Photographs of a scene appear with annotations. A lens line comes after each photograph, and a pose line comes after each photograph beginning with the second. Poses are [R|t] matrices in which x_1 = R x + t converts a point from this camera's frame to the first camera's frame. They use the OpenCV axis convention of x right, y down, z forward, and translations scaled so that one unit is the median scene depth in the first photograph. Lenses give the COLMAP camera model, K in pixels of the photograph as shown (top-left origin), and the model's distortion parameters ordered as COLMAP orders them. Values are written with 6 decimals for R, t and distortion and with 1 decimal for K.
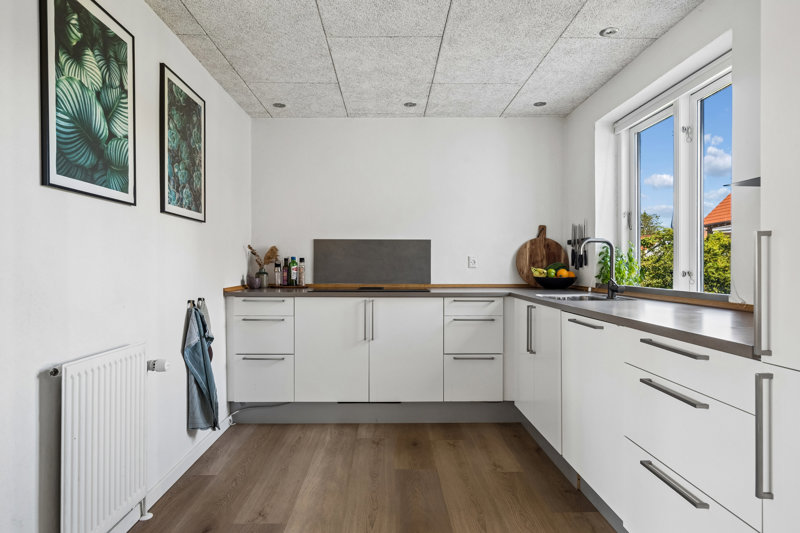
lens RADIAL K [[458.2, 0, 400.0], [0, 458.2, 266.5], [0, 0, 1]] dist [0.003383, 0.000481]
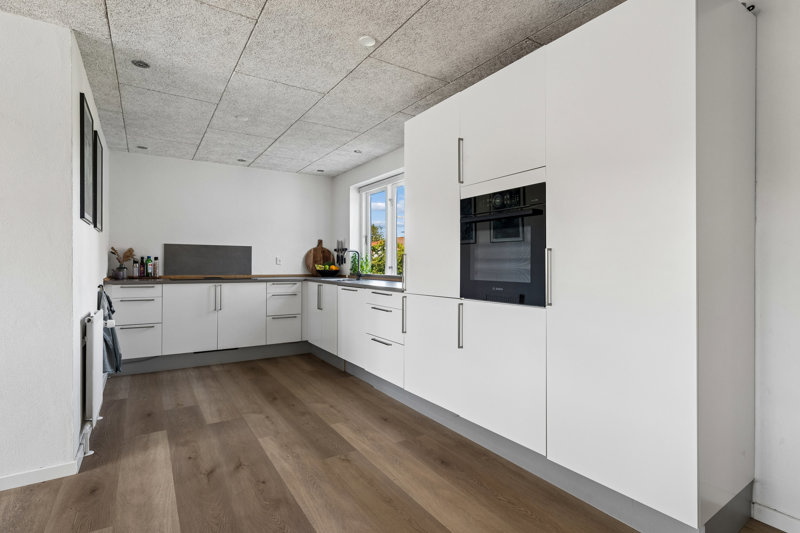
lens RADIAL K [[419.4, 0, 400.0], [0, 419.4, 266.5], [0, 0, 1]] dist [-0.002100, -0.000084]
pose [[0.850359, 0.000548, 0.526203, -0.284921], [-0.004255, 0.999974, 0.005834, -0.000407], [-0.526186, -0.007199, 0.850339, -0.533373]]
